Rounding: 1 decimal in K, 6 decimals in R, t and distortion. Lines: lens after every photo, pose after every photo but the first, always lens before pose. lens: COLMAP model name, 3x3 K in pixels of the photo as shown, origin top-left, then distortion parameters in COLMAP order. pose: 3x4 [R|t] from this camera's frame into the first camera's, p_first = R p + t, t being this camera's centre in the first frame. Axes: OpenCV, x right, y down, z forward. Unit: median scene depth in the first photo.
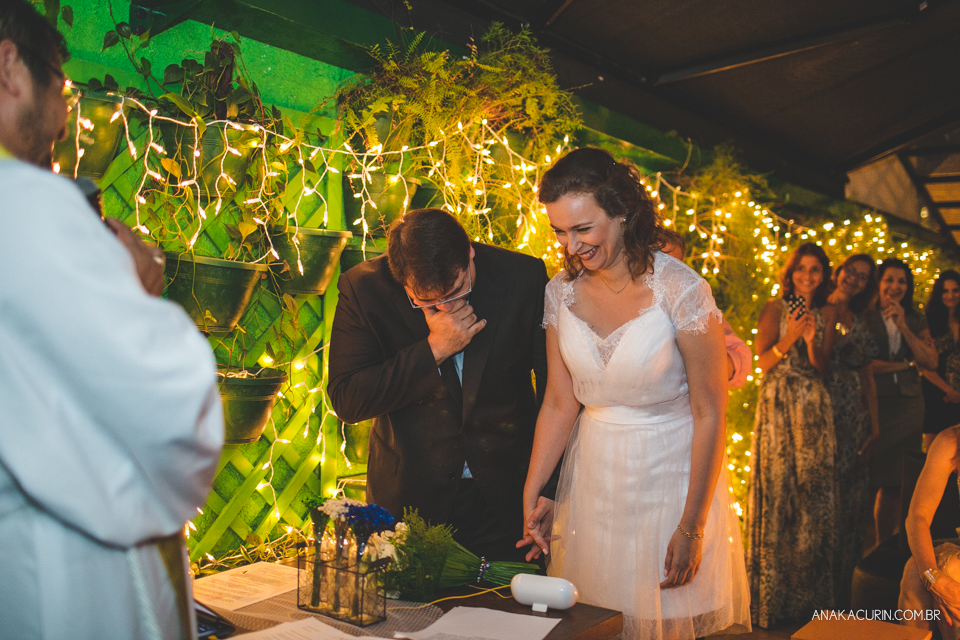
lens RADIAL K [[964.0, 0, 487.0], [0, 964.0, 315.5], [0, 0, 1]] dist [-0.018366, 0.000000]
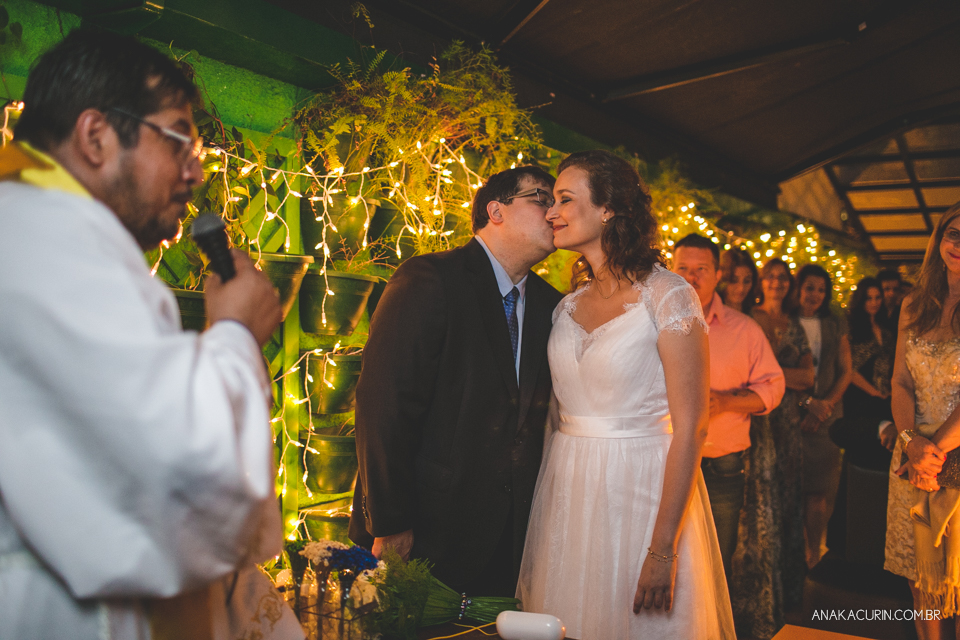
lens RADIAL K [[964.0, 0, 487.8], [0, 964.0, 318.4], [0, 0, 1]] dist [-0.018366, 0.000000]
pose [[0.996422, -0.012221, 0.083628, -0.046159], [0.012184, 0.999925, 0.000956, -0.022697], [-0.083634, 0.000066, 0.996497, 0.019175]]
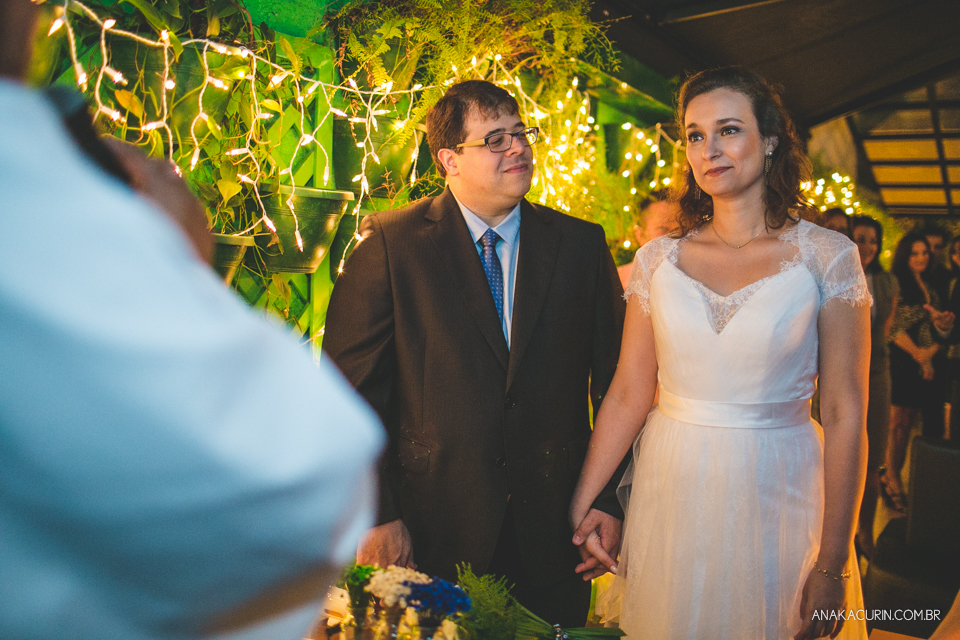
lens RADIAL K [[964.0, 0, 497.0], [0, 964.0, 312.2], [0, 0, 1]] dist [-0.018366, 0.000000]
pose [[0.991883, 0.004858, 0.127061, -0.120424], [-0.011736, 0.998502, 0.053435, -0.032300], [-0.126611, -0.054492, 0.990455, 0.201546]]
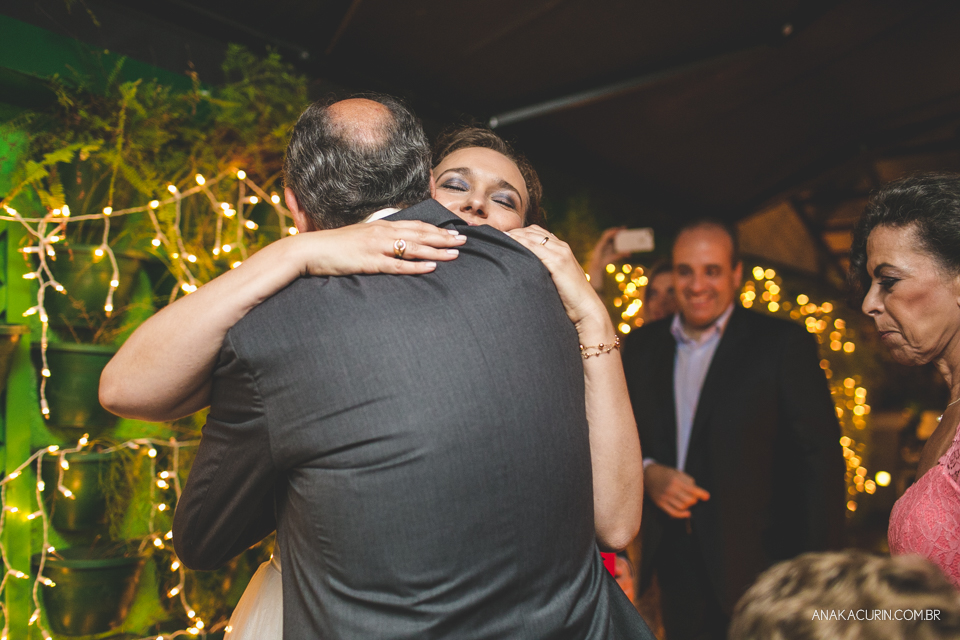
lens RADIAL K [[964.0, 0, 474.5], [0, 964.0, 317.3], [0, 0, 1]] dist [-0.018366, 0.000000]
pose [[0.997052, -0.042778, 0.063699, 0.149405], [0.046820, 0.996890, -0.063382, -0.030147], [-0.060790, 0.066178, 0.995954, 0.244698]]
